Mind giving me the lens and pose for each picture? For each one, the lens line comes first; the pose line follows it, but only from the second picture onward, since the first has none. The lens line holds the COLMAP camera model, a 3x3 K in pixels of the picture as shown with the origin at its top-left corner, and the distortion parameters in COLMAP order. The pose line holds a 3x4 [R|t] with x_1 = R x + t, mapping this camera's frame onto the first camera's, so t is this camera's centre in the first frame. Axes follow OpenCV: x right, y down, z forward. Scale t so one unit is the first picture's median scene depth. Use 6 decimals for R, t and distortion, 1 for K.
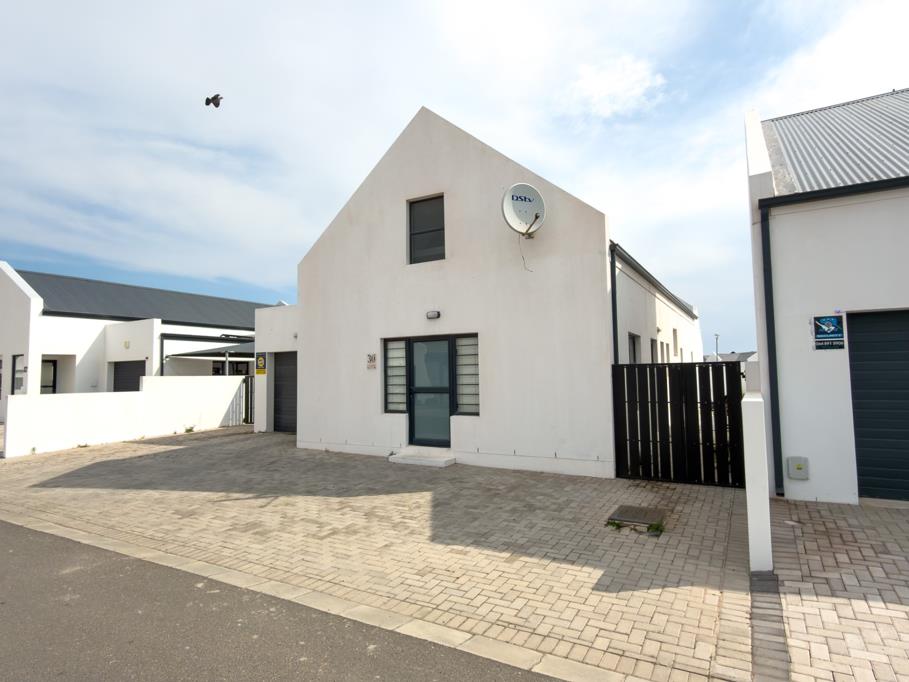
lens RADIAL K [[505.5, 0, 458.1], [0, 505.5, 342.1], [0, 0, 1]] dist [0.002296, -0.000905]
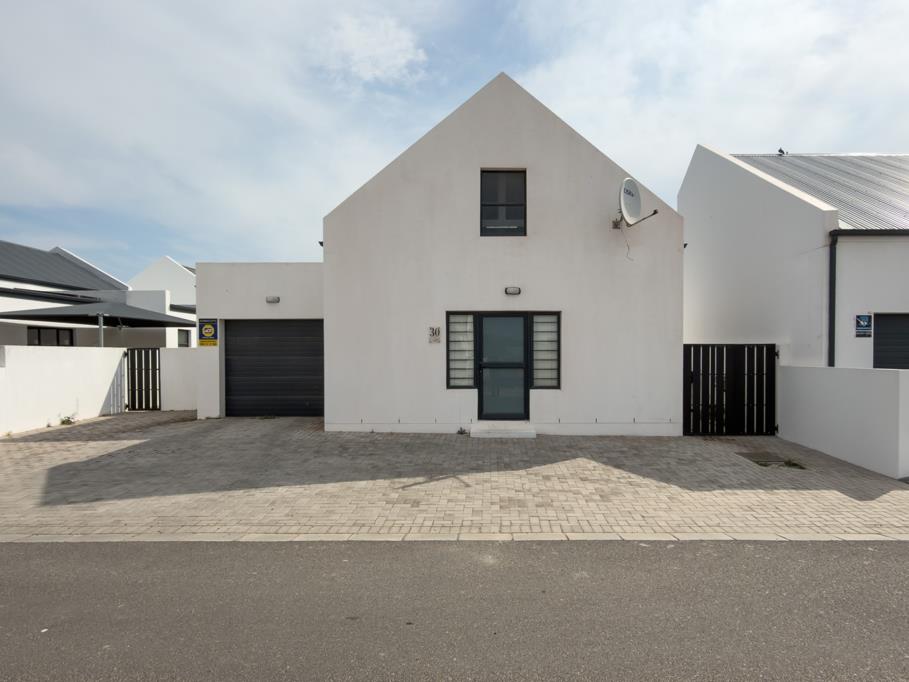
lens RADIAL K [[505.5, 0, 520.7], [0, 505.5, 362.7], [0, 0, 1]] dist [0.002296, -0.000905]
pose [[0.872989, 0.006022, 0.487703, -0.525516], [-0.045462, 0.996575, 0.069072, 0.018816], [-0.485617, -0.082471, 0.870273, 0.104502]]
